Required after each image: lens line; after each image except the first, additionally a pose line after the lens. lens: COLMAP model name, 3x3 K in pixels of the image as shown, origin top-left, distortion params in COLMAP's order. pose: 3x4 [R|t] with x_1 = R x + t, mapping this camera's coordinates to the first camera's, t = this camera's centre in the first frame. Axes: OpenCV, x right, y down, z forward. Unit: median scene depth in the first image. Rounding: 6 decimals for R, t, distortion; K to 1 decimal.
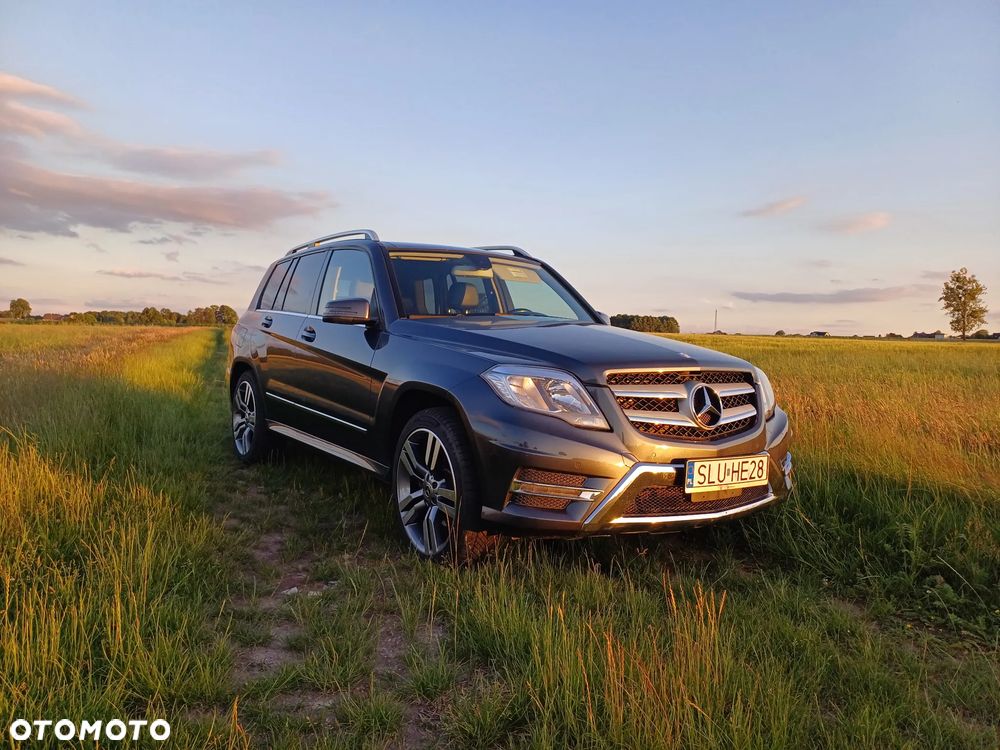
lens RADIAL K [[744.8, 0, 495.7], [0, 744.8, 374.3], [0, 0, 1]] dist [0.078650, -0.092350]
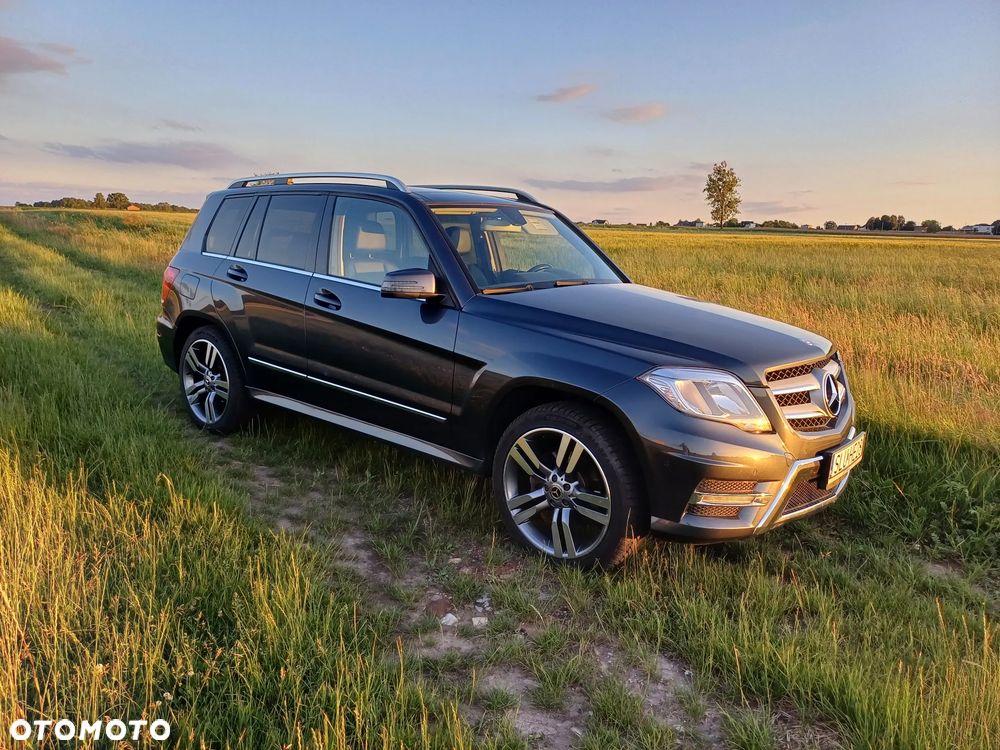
lens RADIAL K [[744.8, 0, 495.7], [0, 744.8, 374.3], [0, 0, 1]] dist [0.078650, -0.092350]
pose [[0.962495, -0.045933, 0.267383, -0.400638], [0.004808, 0.988297, 0.152467, -0.132771], [-0.271257, -0.145463, 0.951452, 0.138499]]
